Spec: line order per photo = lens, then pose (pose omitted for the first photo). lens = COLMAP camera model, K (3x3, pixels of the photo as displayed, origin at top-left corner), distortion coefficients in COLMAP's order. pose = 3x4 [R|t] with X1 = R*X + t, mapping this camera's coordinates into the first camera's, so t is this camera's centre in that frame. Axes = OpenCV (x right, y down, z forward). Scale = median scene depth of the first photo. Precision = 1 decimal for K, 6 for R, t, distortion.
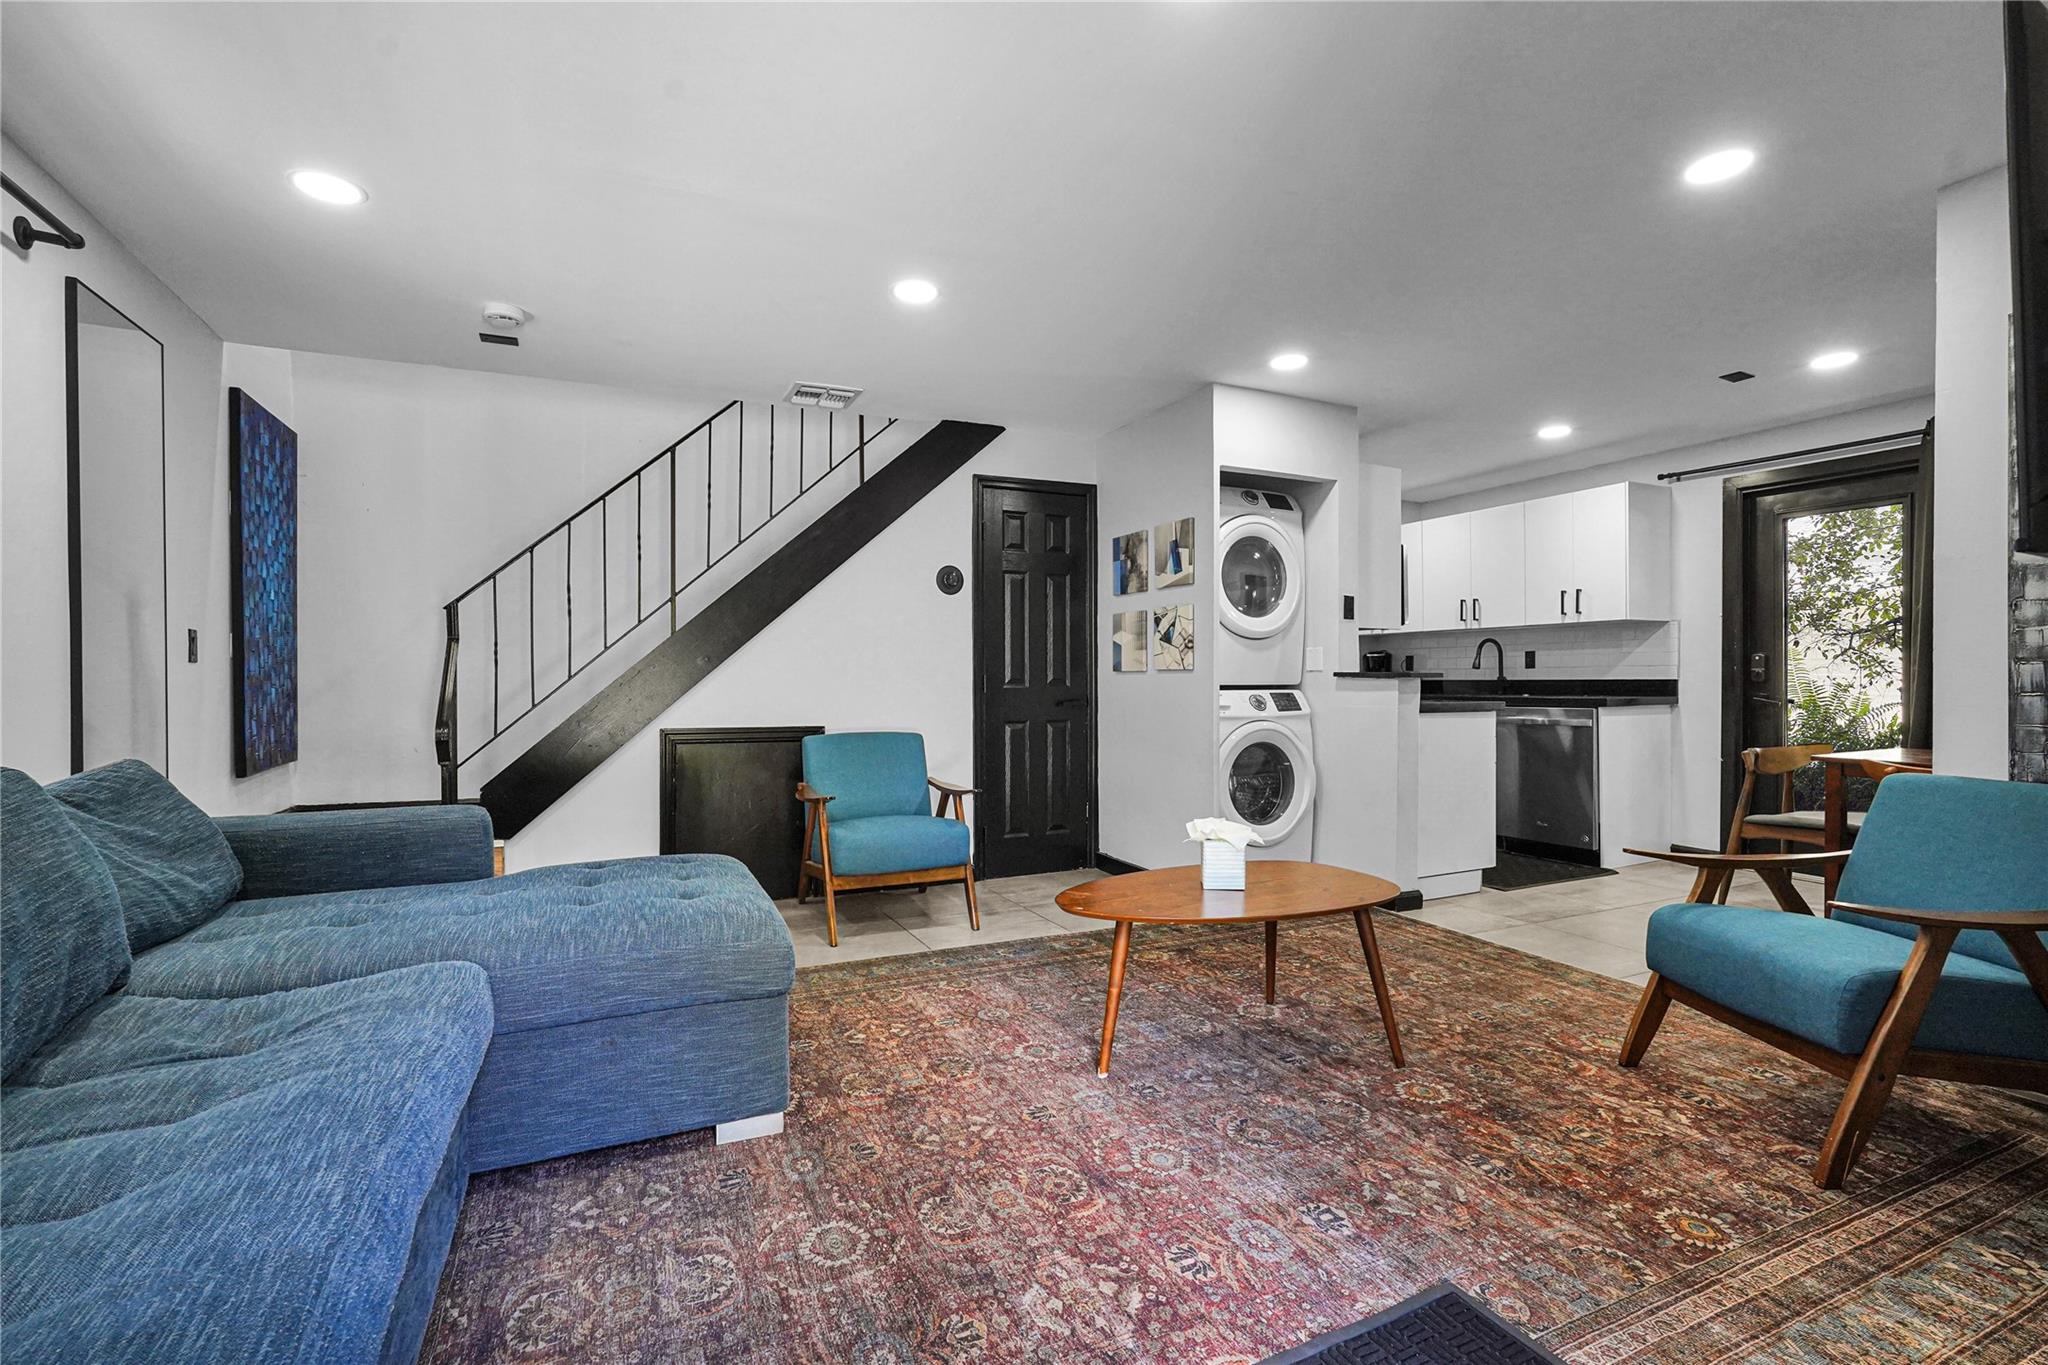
lens RADIAL K [[918.9, 0, 1025.0], [0, 918.9, 683.5], [0, 0, 1]] dist [-0.017565, 0.008837]
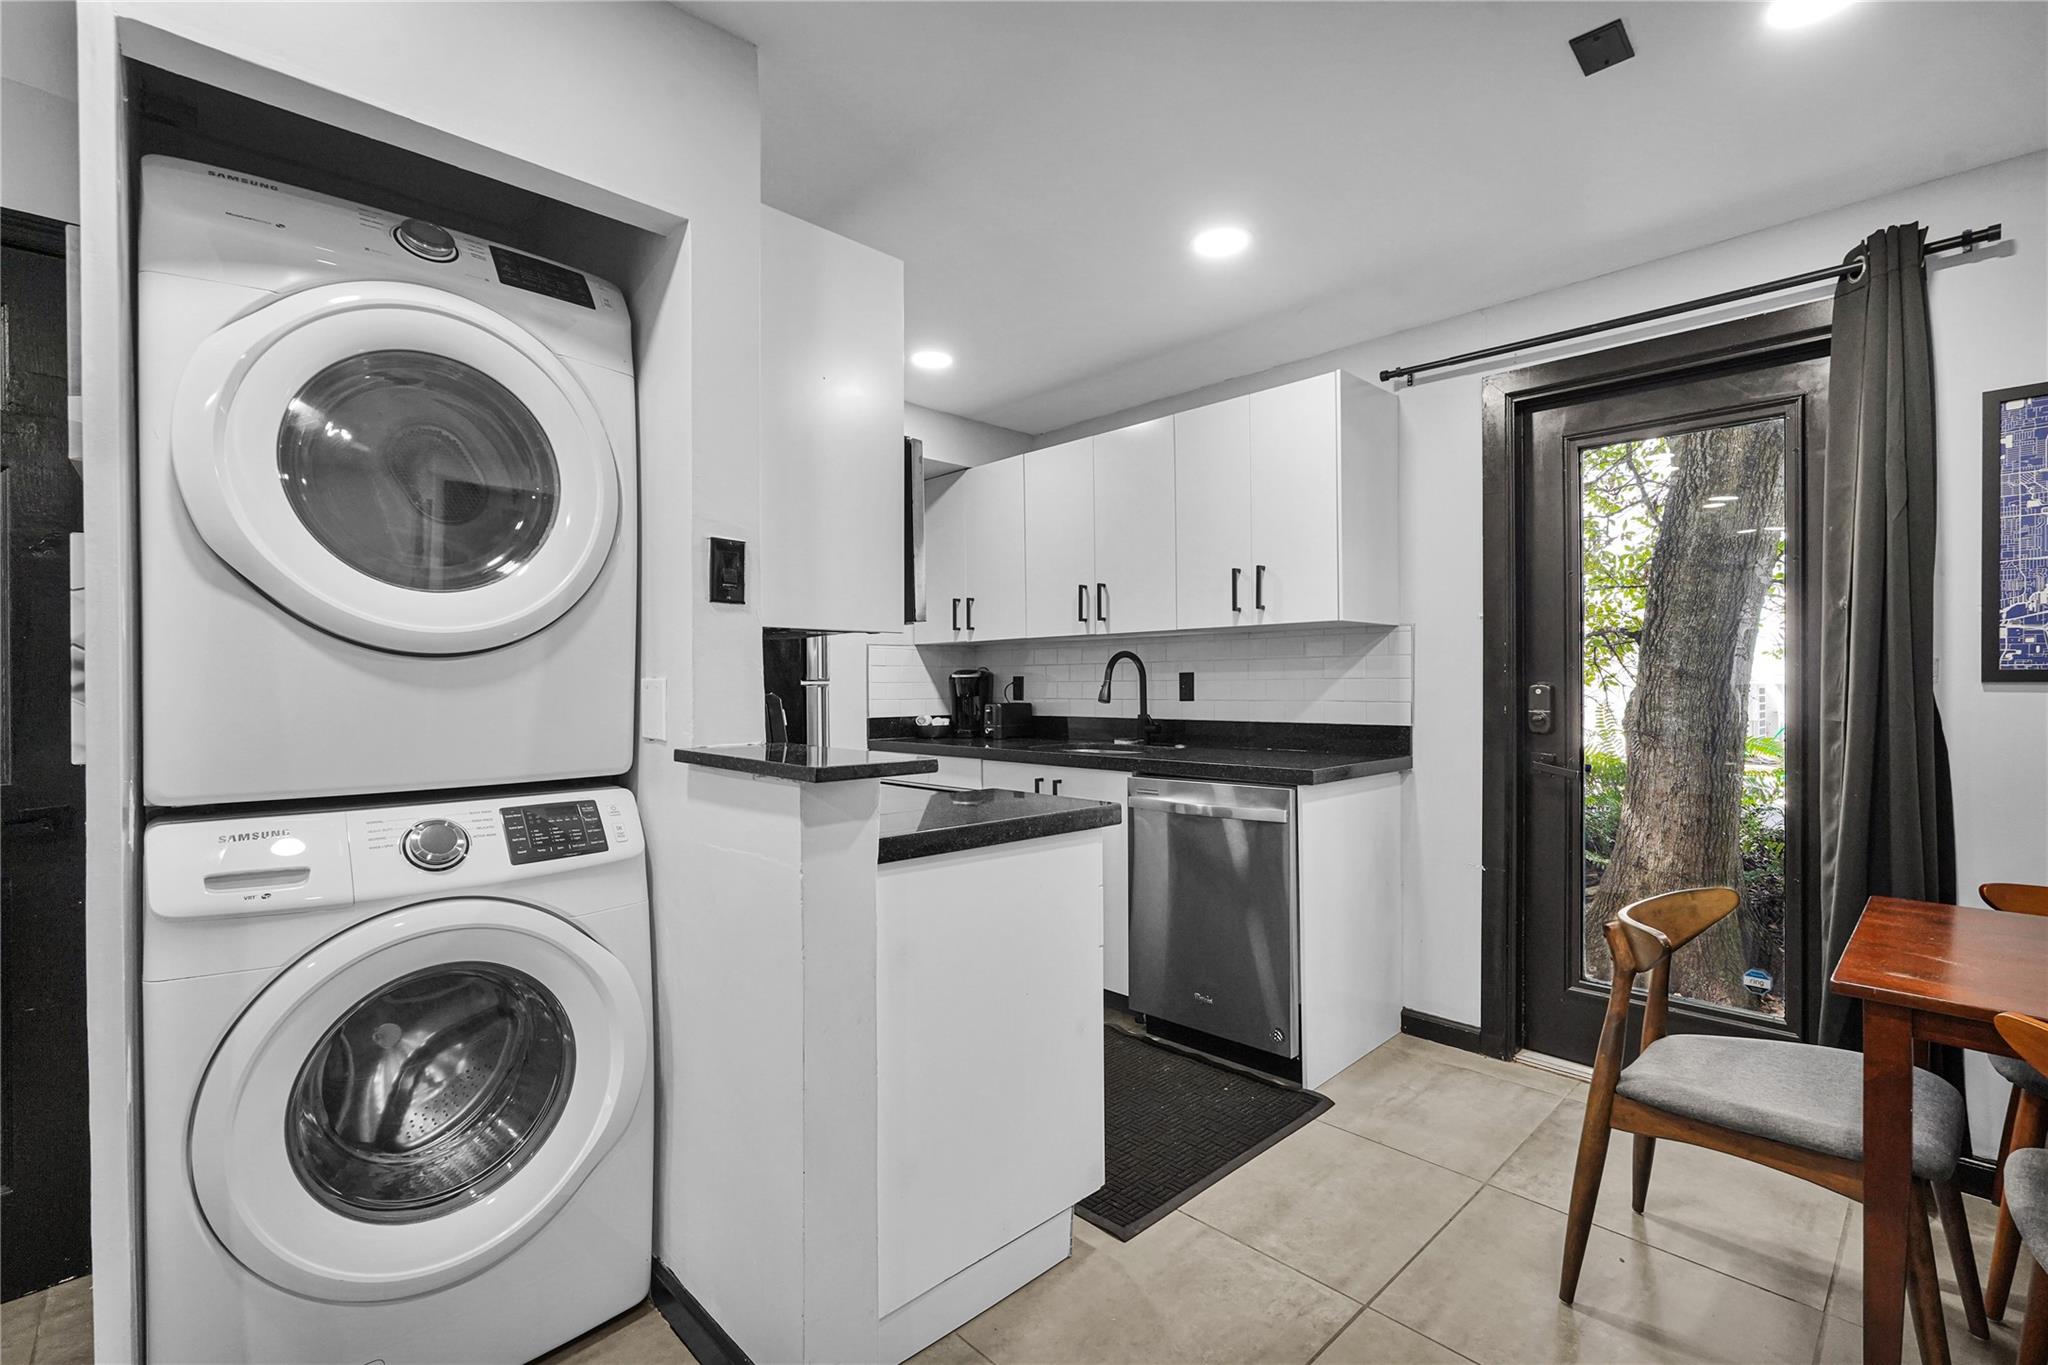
lens RADIAL K [[916.8, 0, 1025.1], [0, 916.8, 685.4], [0, 0, 1]] dist [-0.018505, 0.009167]
pose [[0.950622, -0.003906, 0.310328, 0.353533], [0.004469, 0.999989, -0.001105, -0.036219], [-0.310320, 0.002437, 0.950629, 0.614449]]
